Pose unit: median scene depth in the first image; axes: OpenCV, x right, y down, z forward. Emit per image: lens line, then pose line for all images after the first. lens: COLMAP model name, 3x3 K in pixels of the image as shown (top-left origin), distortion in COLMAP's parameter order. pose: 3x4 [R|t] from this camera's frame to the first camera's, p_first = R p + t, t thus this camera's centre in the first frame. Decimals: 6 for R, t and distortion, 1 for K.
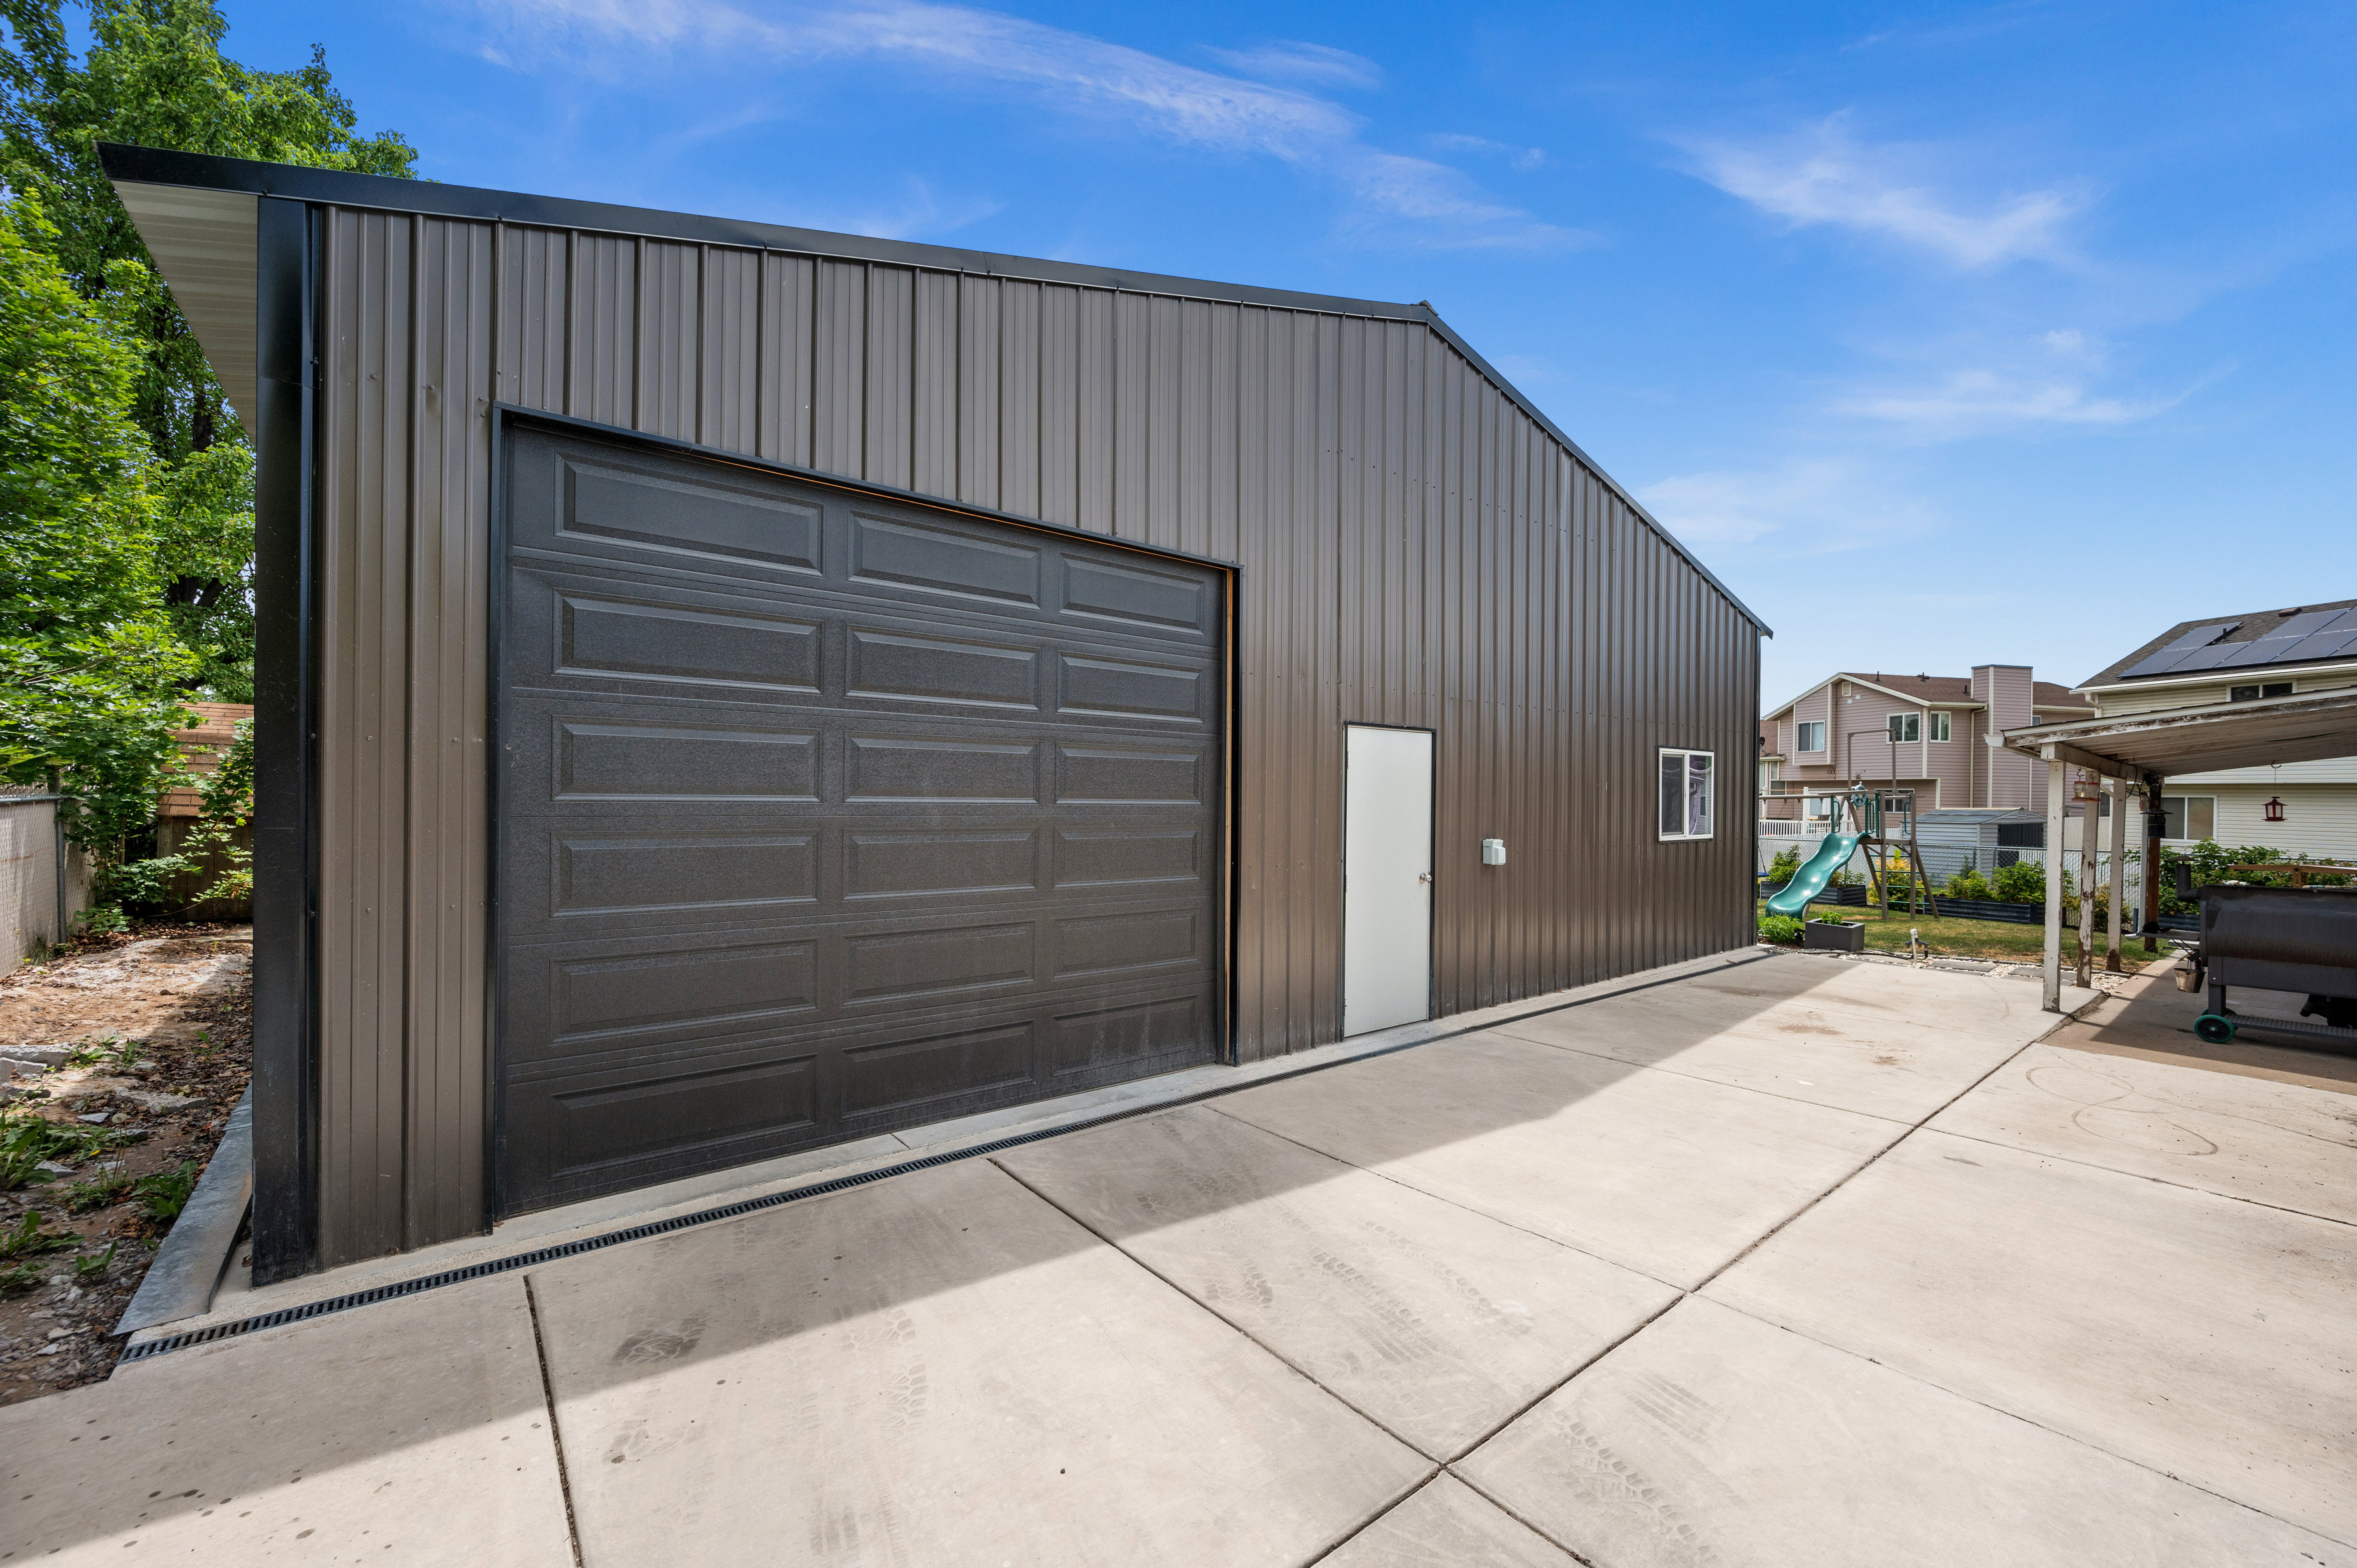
lens RADIAL K [[939.2, 0, 1190.9], [0, 939.2, 789.8], [0, 0, 1]] dist [-0.002156, -0.000466]
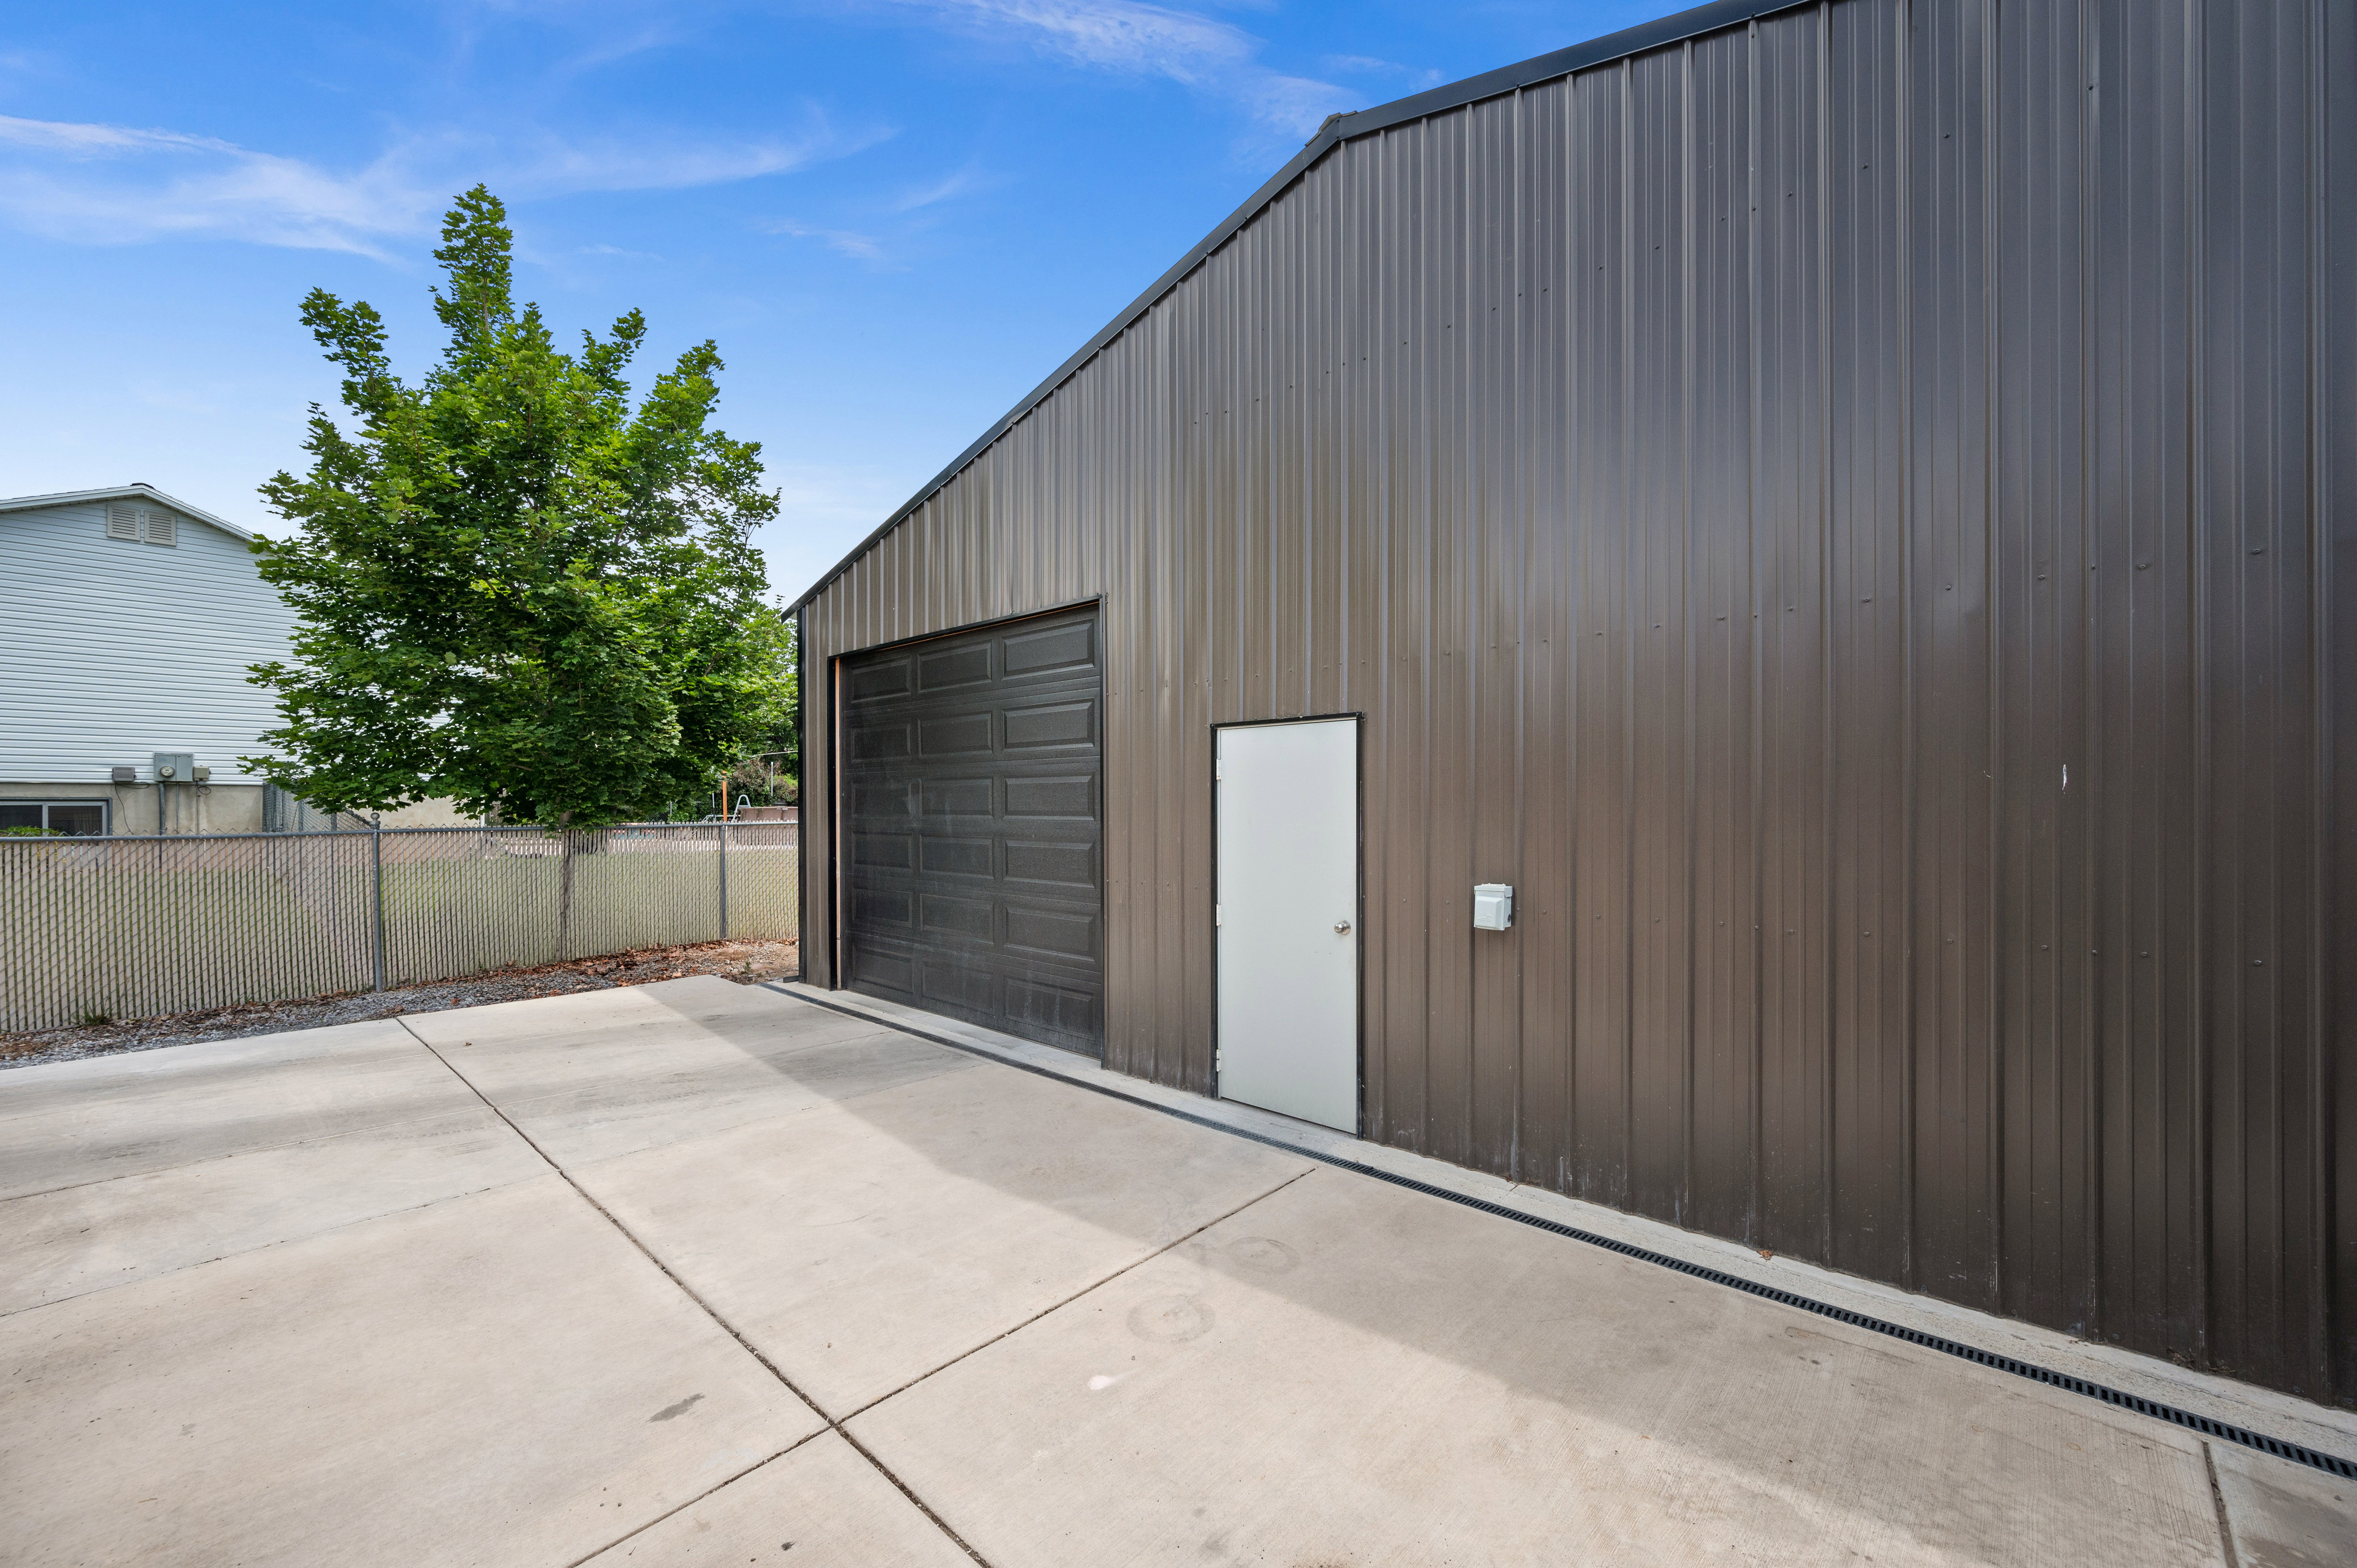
lens RADIAL K [[947.2, 0, 1174.6], [0, 947.2, 809.7], [0, 0, 1]] dist [-0.001222, -0.000388]
pose [[0.136448, -0.009067, -0.990606, 1.164156], [0.010323, 0.999917, -0.007730, 0.012704], [0.990593, -0.009171, 0.136531, 0.975262]]
